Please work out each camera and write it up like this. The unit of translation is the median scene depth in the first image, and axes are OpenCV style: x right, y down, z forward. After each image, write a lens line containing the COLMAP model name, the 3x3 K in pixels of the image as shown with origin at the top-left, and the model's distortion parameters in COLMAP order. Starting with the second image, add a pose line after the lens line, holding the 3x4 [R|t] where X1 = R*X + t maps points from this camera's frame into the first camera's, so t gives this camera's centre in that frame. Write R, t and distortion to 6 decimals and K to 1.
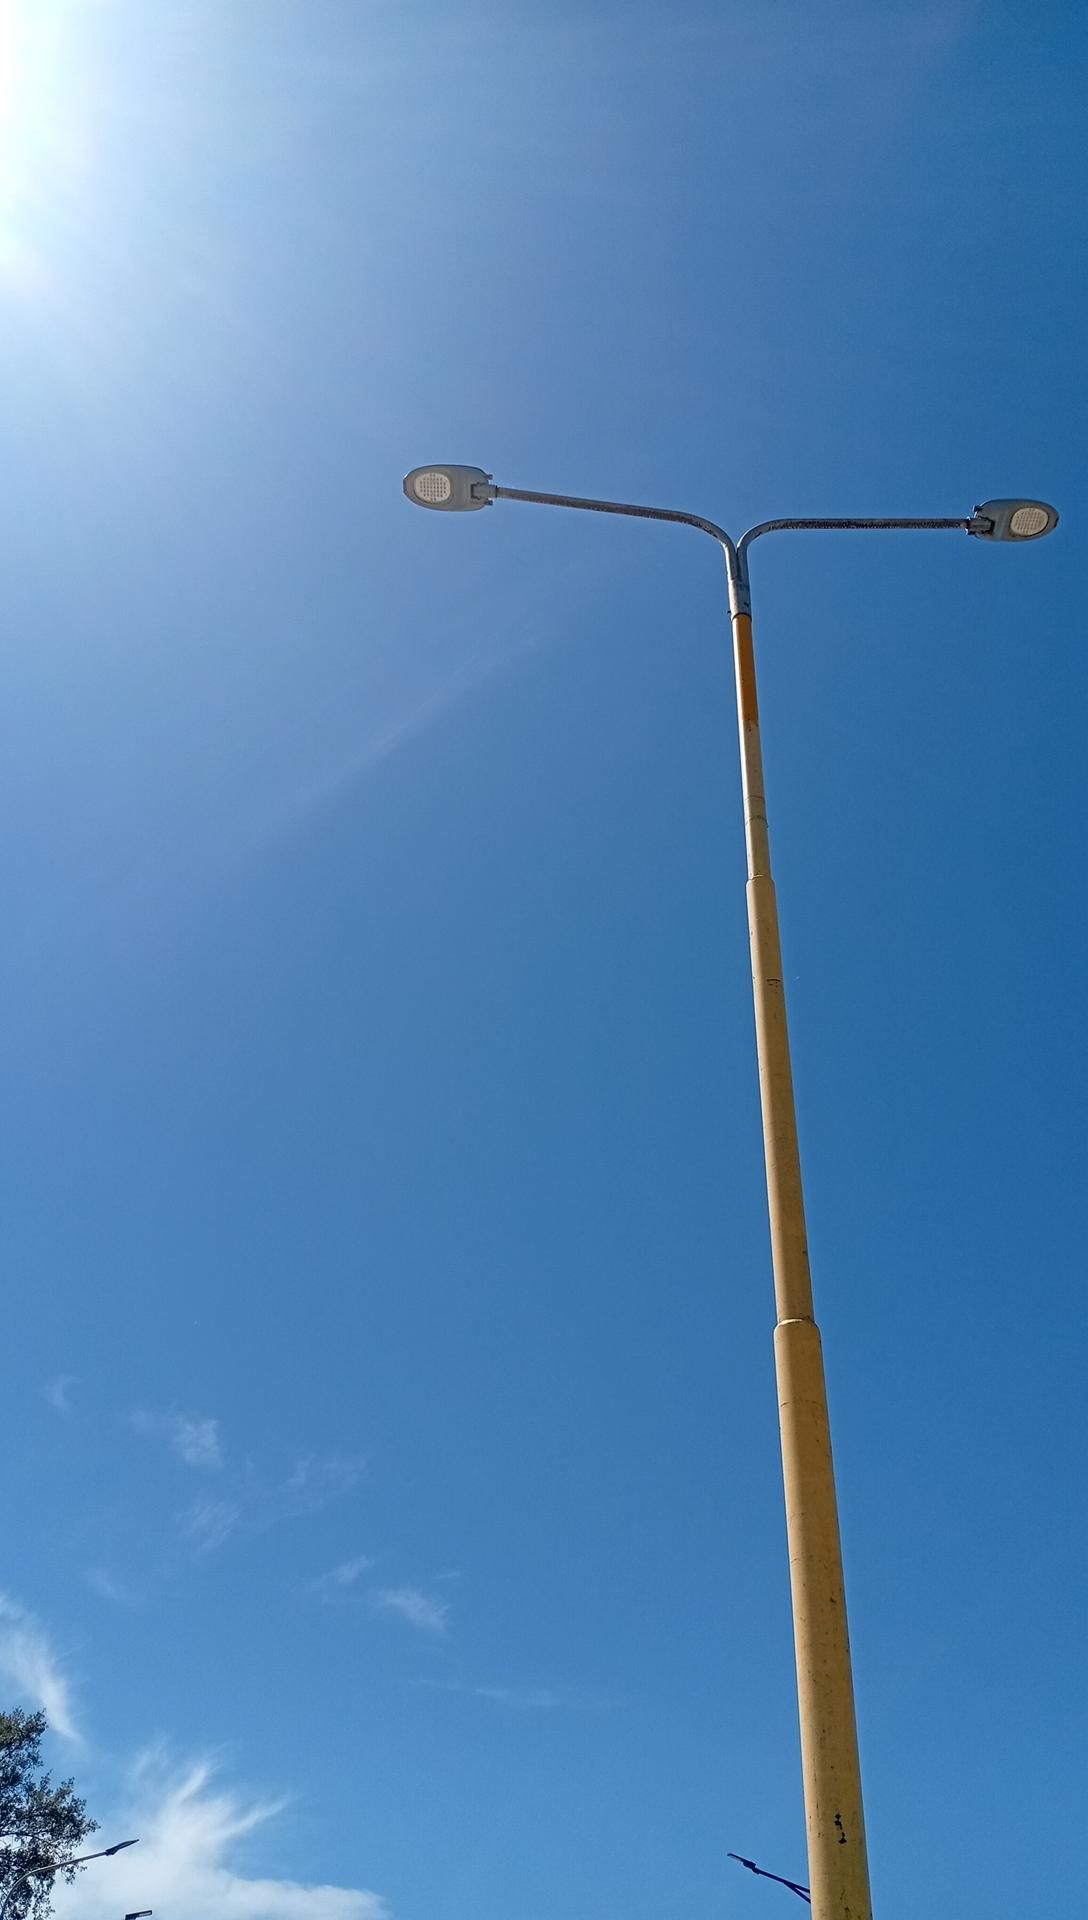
lens RADIAL K [[1455.1, 0, 553.0], [0, 1455.1, 991.5], [0, 0, 1]] dist [0.046455, -0.119970]
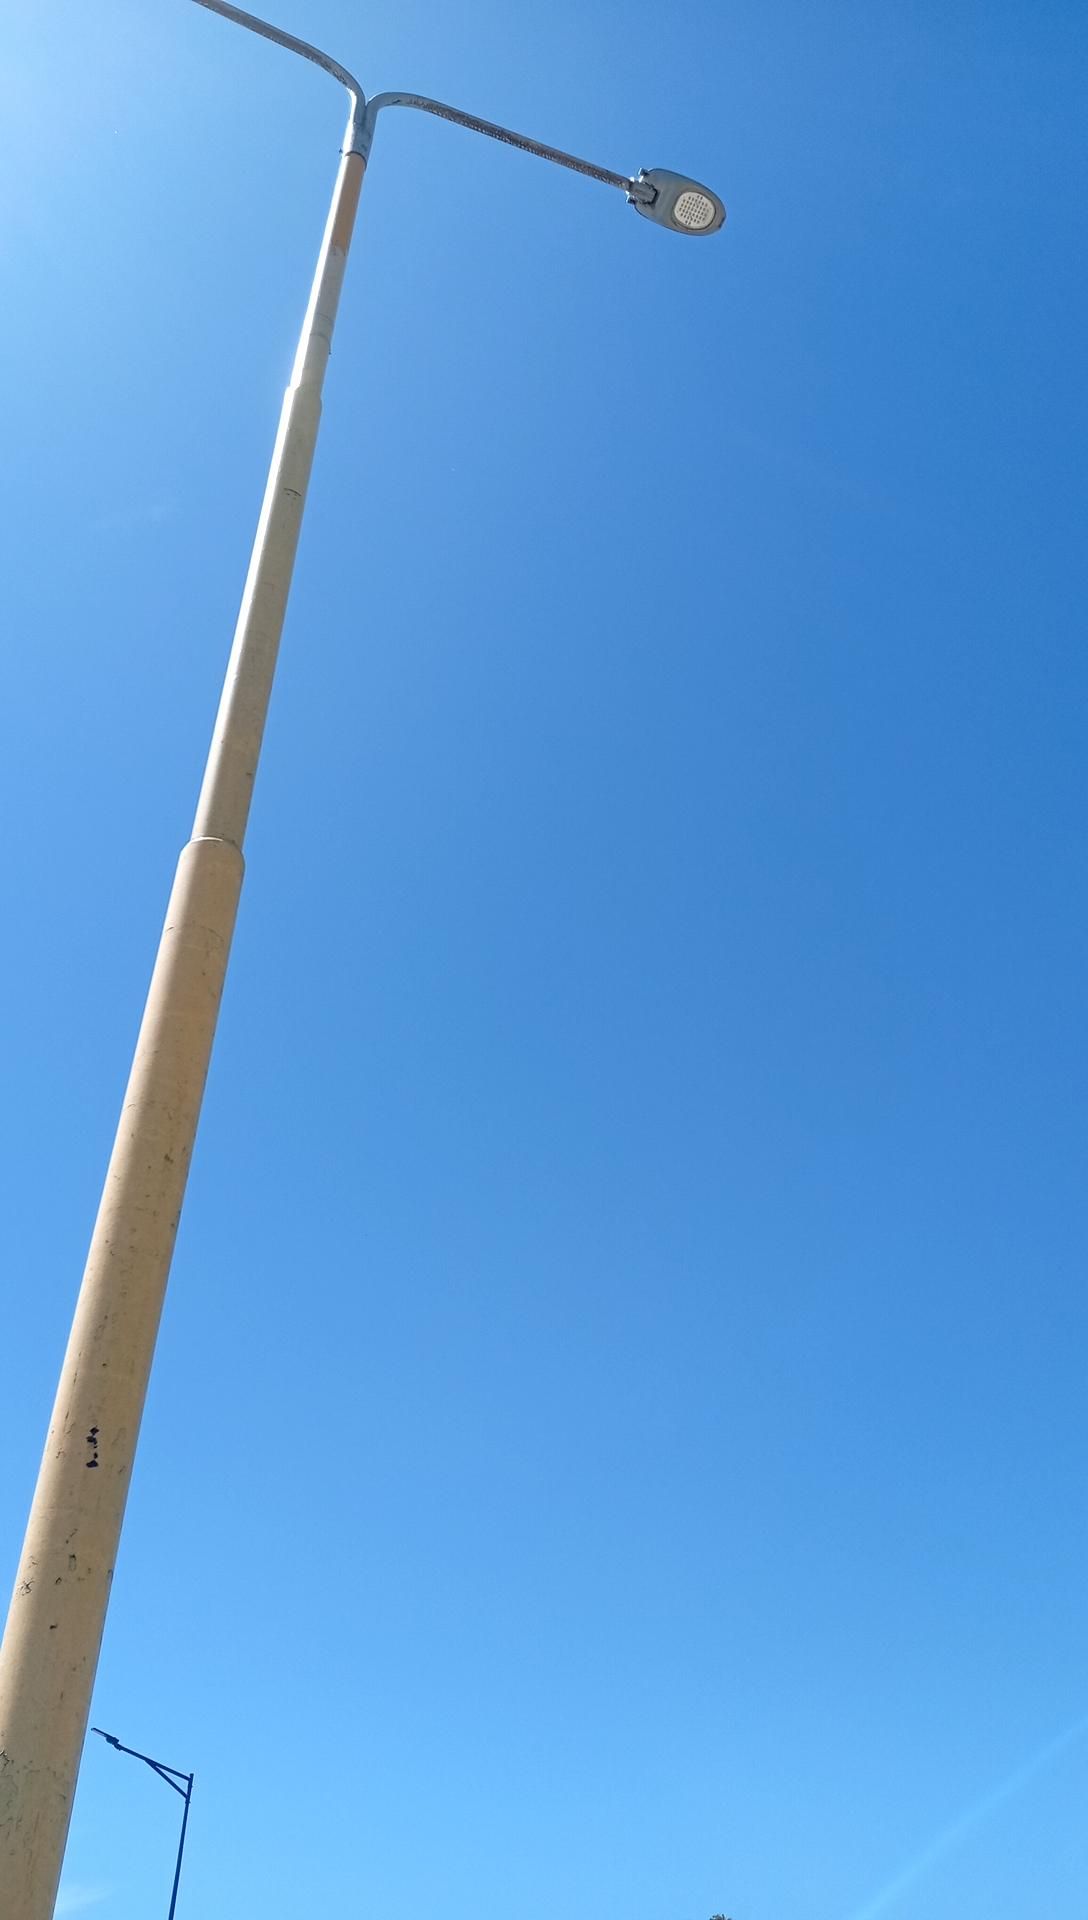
lens RADIAL K [[1455.1, 0, 553.0], [0, 1455.1, 991.5], [0, 0, 1]] dist [0.046455, -0.119970]
pose [[0.930662, 0.192307, 0.311264, 0.062963], [-0.210216, 0.977343, 0.024707, 0.137095], [-0.299461, -0.088427, 0.950002, 0.146940]]
